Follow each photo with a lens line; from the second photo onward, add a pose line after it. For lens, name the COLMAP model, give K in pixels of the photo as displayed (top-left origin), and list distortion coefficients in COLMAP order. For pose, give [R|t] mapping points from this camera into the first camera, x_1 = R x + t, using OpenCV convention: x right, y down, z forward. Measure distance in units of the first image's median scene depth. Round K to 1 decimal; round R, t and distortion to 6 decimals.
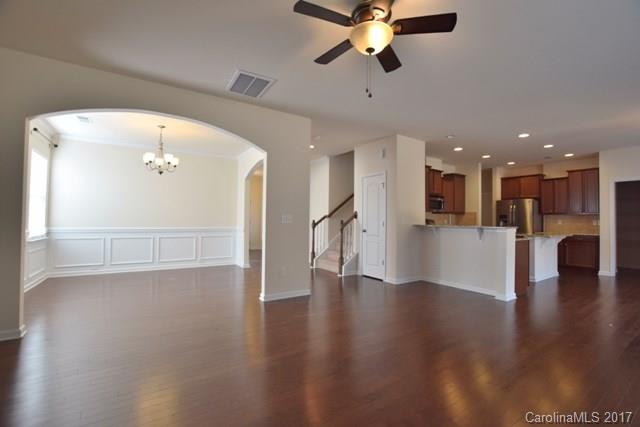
lens RADIAL K [[281.7, 0, 324.4], [0, 281.7, 214.7], [0, 0, 1]] dist [-0.021724, 0.000389]
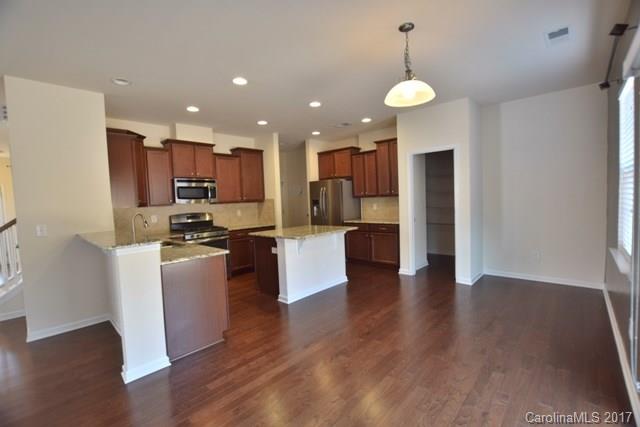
lens RADIAL K [[281.7, 0, 322.2], [0, 281.7, 214.5], [0, 0, 1]] dist [-0.021724, 0.000389]
pose [[0.972001, -0.064942, 0.225824, 0.607694], [0.048693, 0.995857, 0.076800, -0.023705], [-0.229876, -0.063654, 0.971136, 0.276886]]
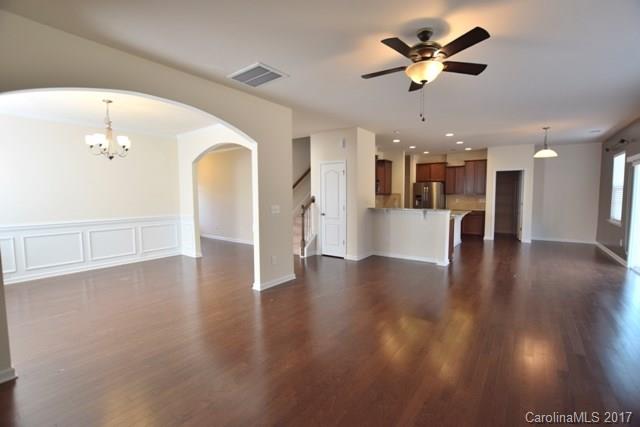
lens RADIAL K [[281.7, 0, 322.6], [0, 281.7, 215.5], [0, 0, 1]] dist [-0.021724, 0.000389]
pose [[0.939573, -0.041881, 0.339778, -0.219565], [0.009894, 0.995396, 0.095333, -0.039890], [-0.342206, -0.086210, 0.935662, -0.012956]]
